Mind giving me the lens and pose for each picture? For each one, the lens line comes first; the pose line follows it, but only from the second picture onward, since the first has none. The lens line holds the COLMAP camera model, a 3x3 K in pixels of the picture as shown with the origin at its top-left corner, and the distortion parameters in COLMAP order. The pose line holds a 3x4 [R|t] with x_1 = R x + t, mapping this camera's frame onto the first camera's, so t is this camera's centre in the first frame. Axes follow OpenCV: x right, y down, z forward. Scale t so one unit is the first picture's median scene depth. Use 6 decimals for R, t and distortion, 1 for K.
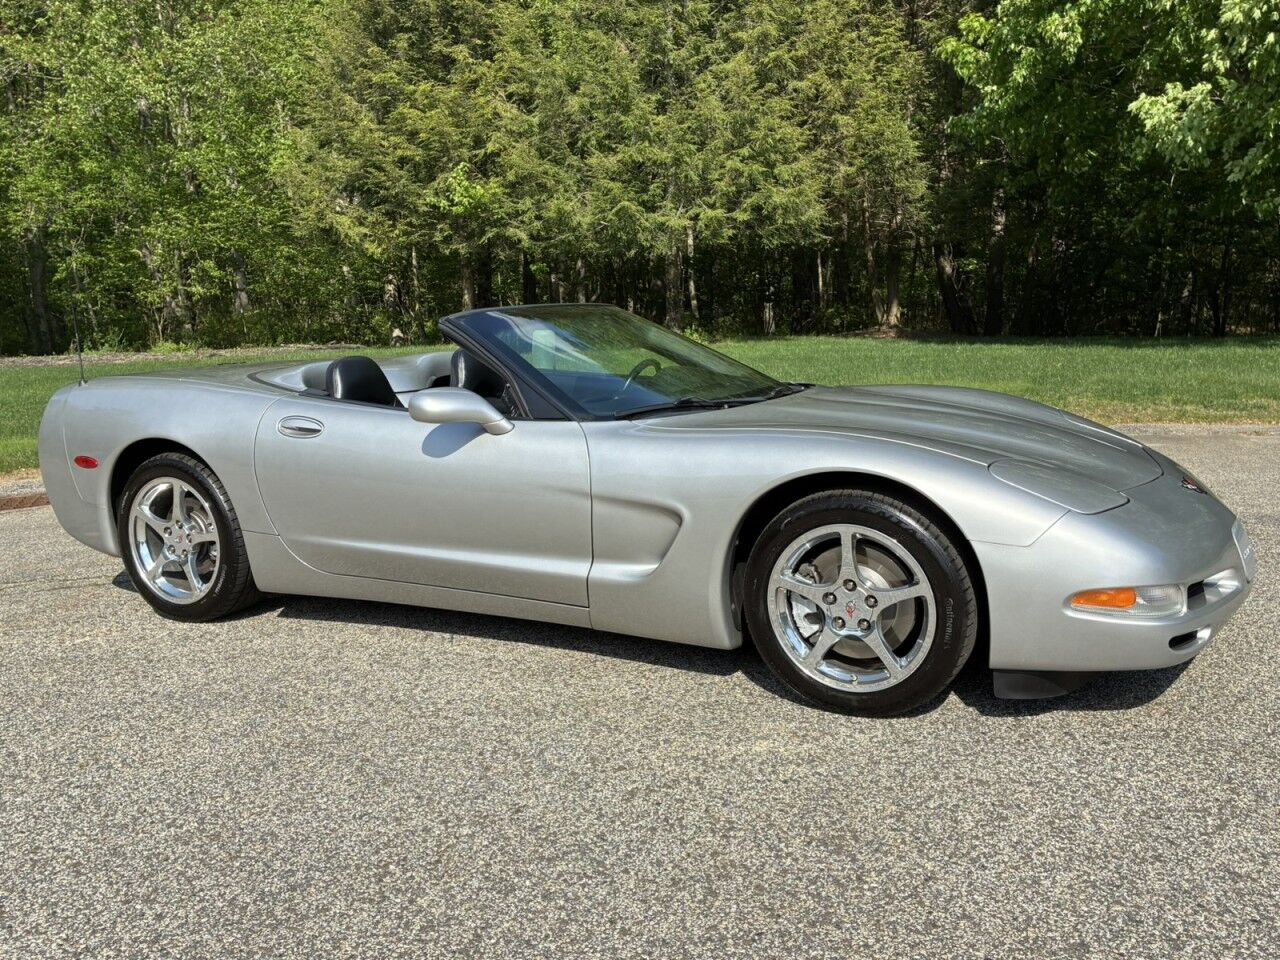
lens RADIAL K [[1038.1, 0, 646.1], [0, 1038.1, 527.6], [0, 0, 1]] dist [0.030278, -0.022529]
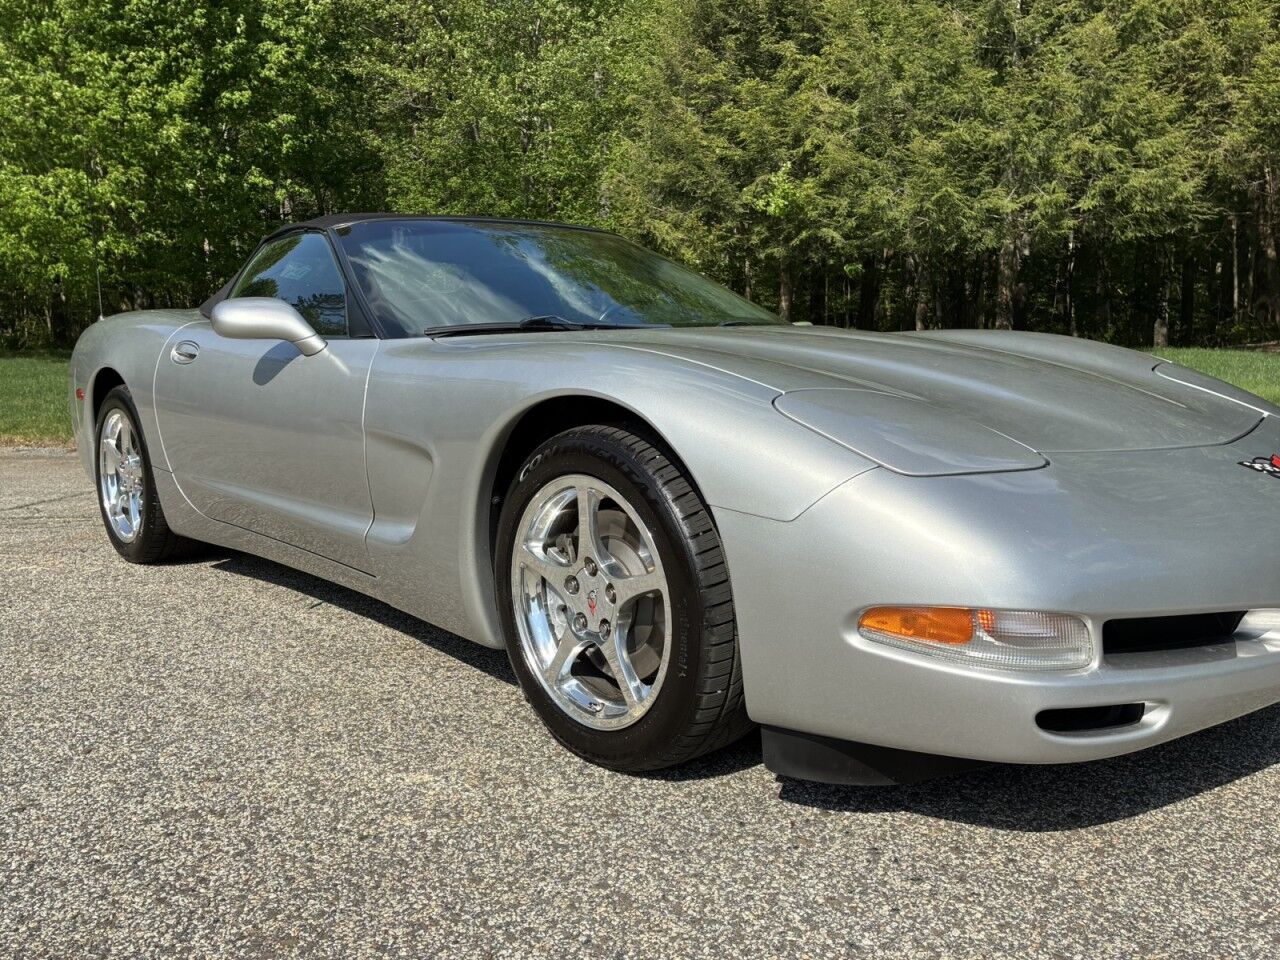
lens RADIAL K [[1038.1, 0, 590.6], [0, 1038.1, 528.1], [0, 0, 1]] dist [0.030278, -0.022529]
pose [[0.925499, 0.080565, -0.370083, 0.403542], [-0.085570, 0.996328, 0.002901, 0.025356], [0.368958, 0.028983, 0.928994, 0.344224]]
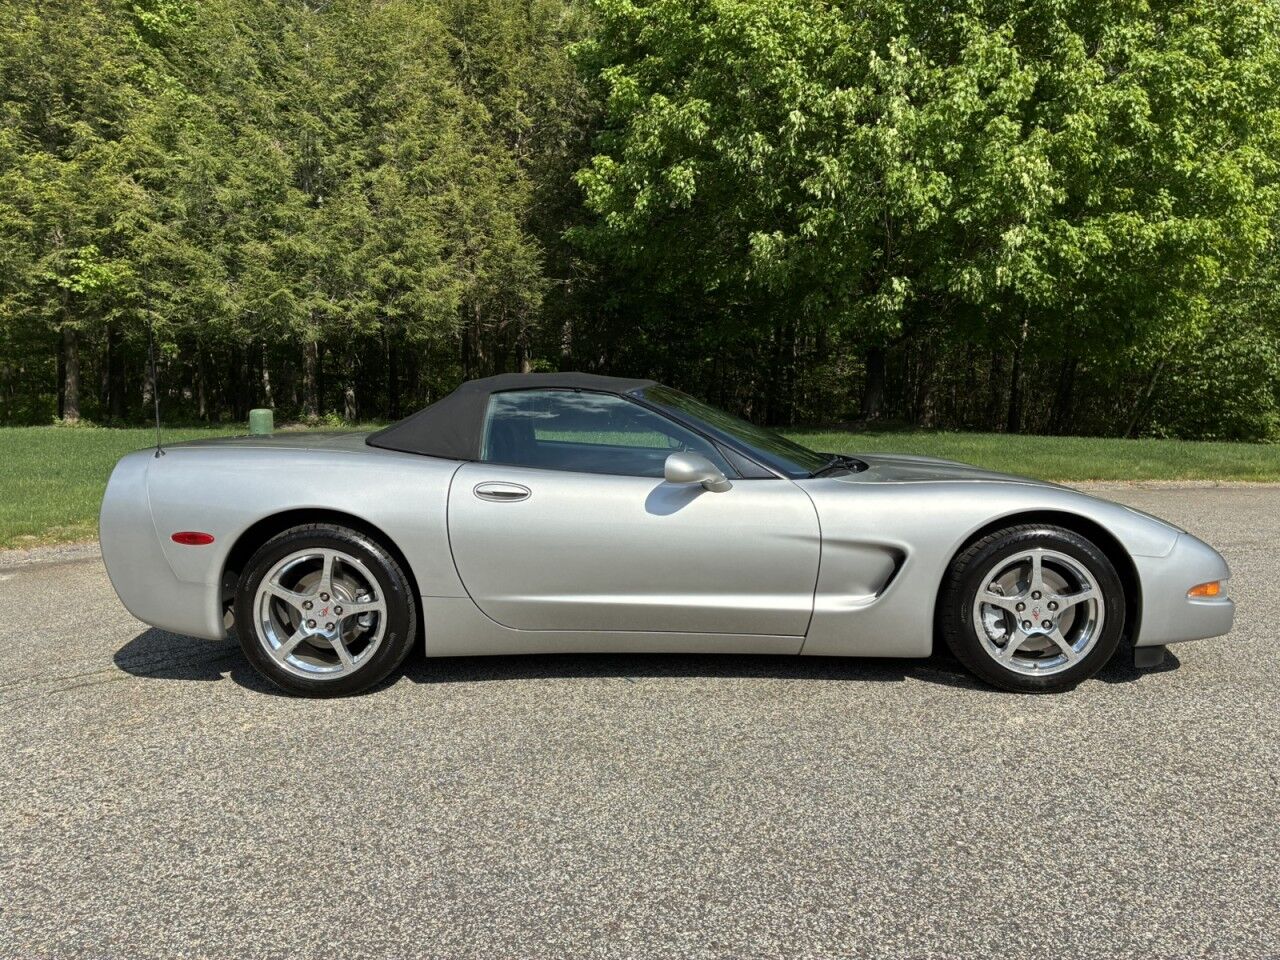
lens RADIAL K [[934.1, 0, 652.2], [0, 934.1, 502.1], [0, 0, 1]] dist [0.047745, -0.032263]
pose [[0.904164, -0.027230, 0.426317, -0.700802], [0.068259, 0.994353, -0.081255, 0.000834], [-0.421697, 0.102567, 0.900917, 0.092627]]
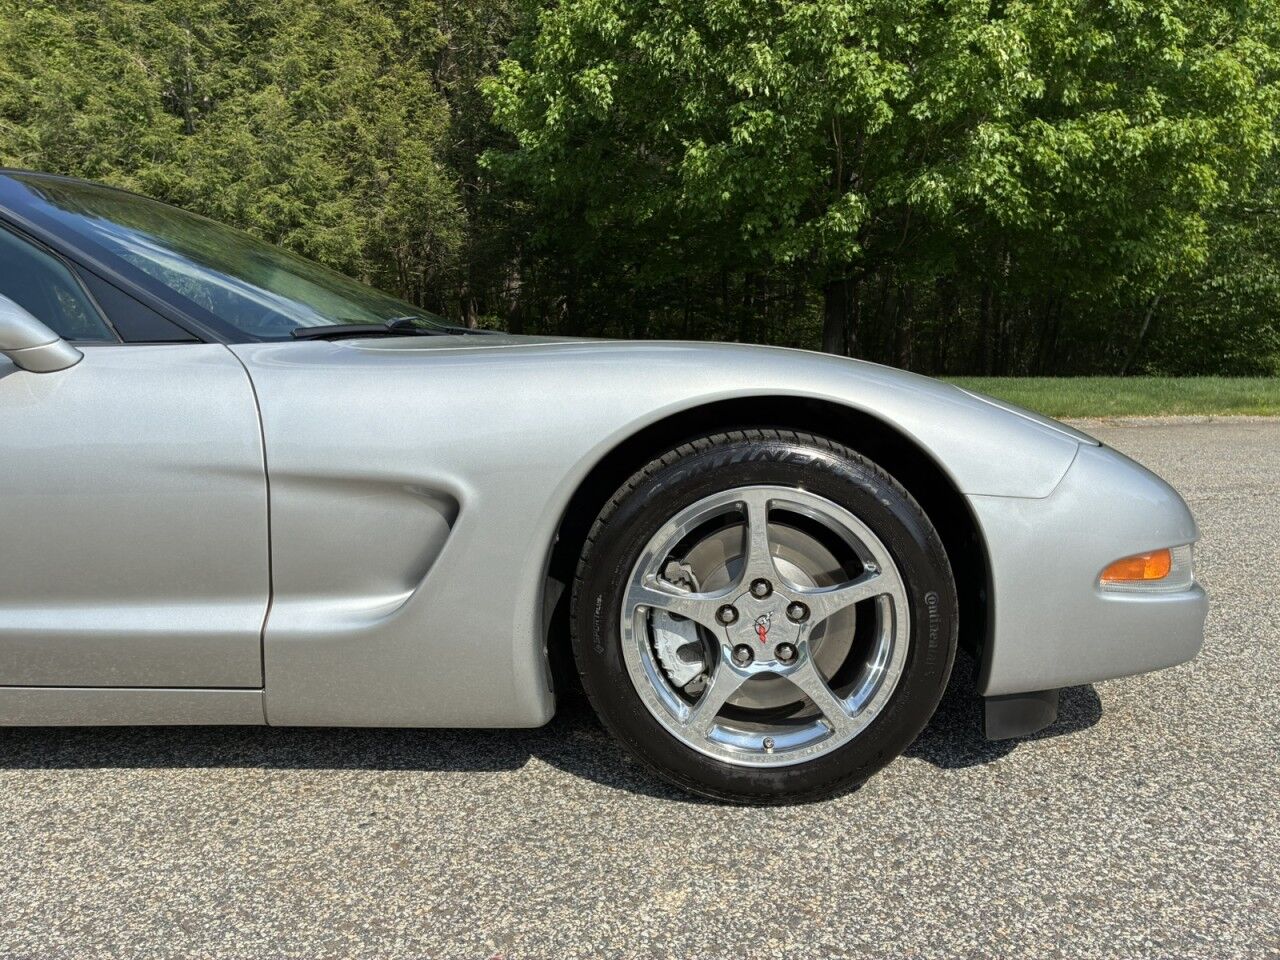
lens RADIAL K [[976.2, 0, 639.5], [0, 976.2, 494.5], [0, 0, 1]] dist [0.068140, -0.094086]
pose [[0.903124, -0.056052, 0.425705, -0.095926], [0.088438, 0.994468, -0.056679, 0.024740], [-0.420173, 0.088837, 0.903085, 0.469199]]
